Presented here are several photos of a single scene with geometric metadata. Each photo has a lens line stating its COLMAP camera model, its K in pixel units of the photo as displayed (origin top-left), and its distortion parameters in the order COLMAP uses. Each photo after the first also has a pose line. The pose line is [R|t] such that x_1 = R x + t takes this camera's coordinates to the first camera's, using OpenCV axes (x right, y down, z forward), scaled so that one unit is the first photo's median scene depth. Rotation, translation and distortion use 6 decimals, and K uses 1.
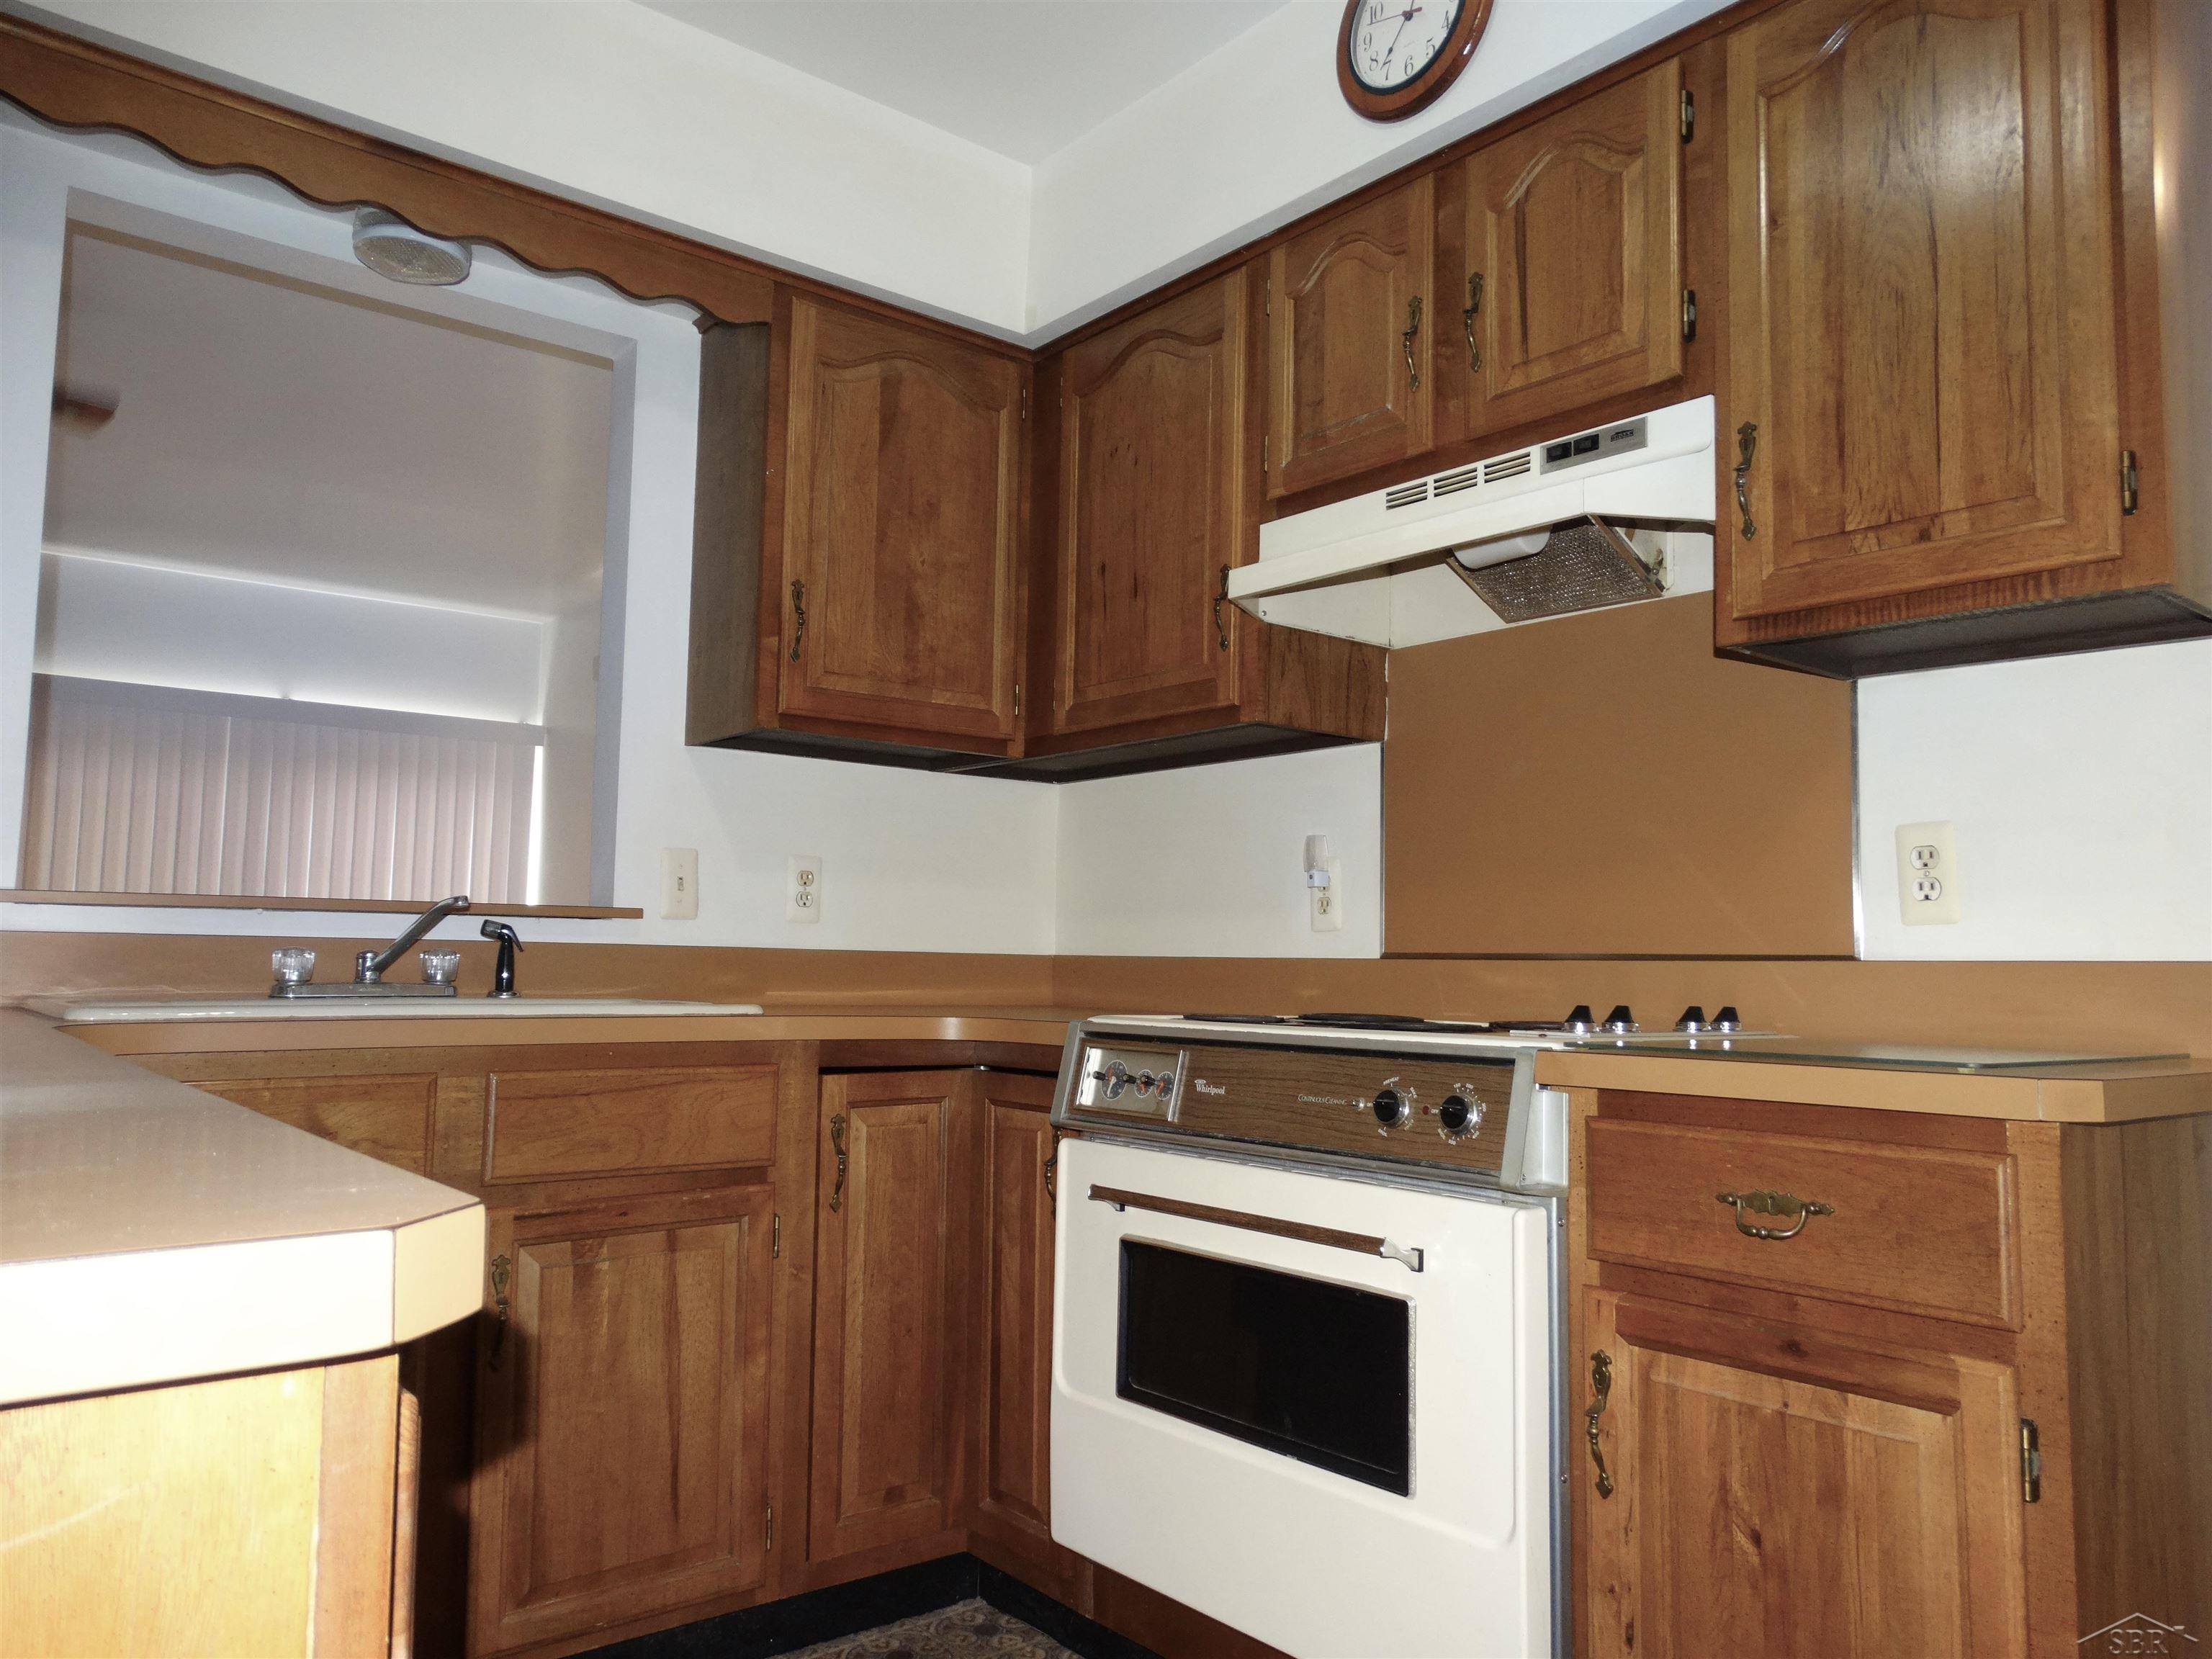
lens RADIAL K [[1547.9, 0, 1106.0], [0, 1547.9, 829.5], [0, 0, 1]] dist [0.001788, 0.001102]
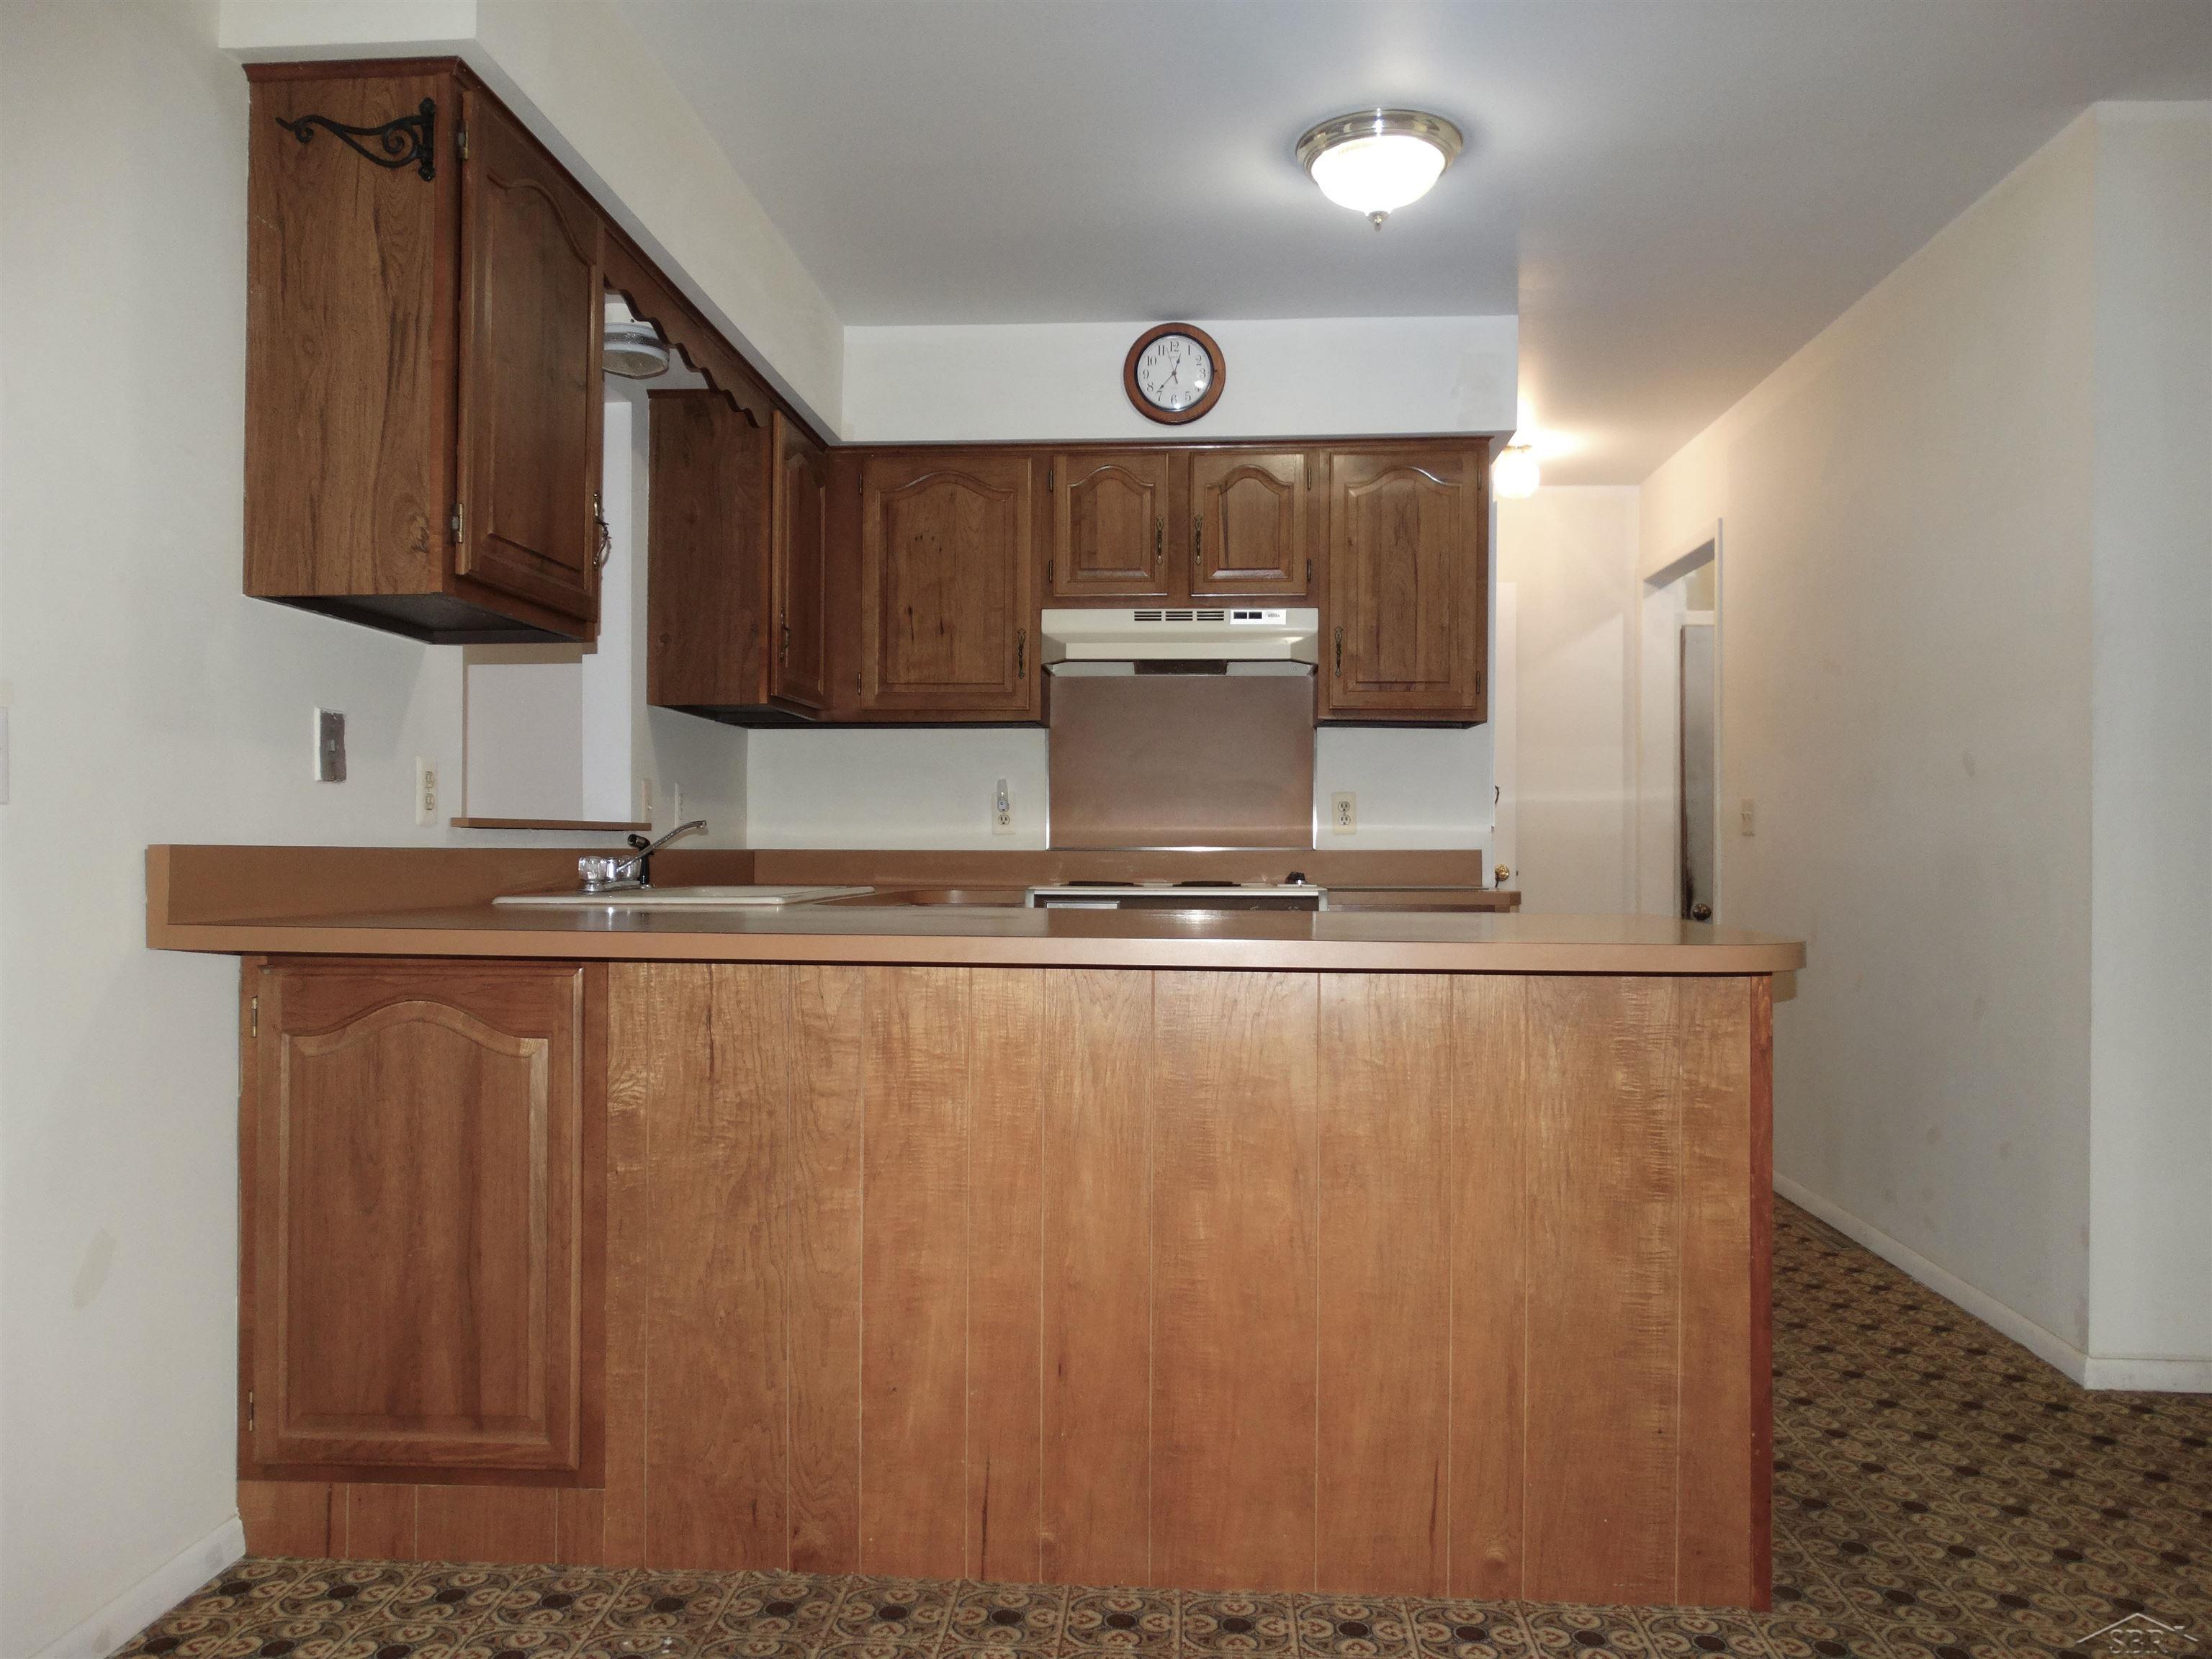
lens RADIAL K [[1548.5, 0, 1106.0], [0, 1548.5, 829.5], [0, 0, 1]] dist [-0.000630, -0.000074]
pose [[0.683094, -0.005765, 0.730308, -1.206686], [-0.051411, 0.997109, 0.055959, -0.050481], [-0.728519, -0.075771, 0.680822, -0.297659]]
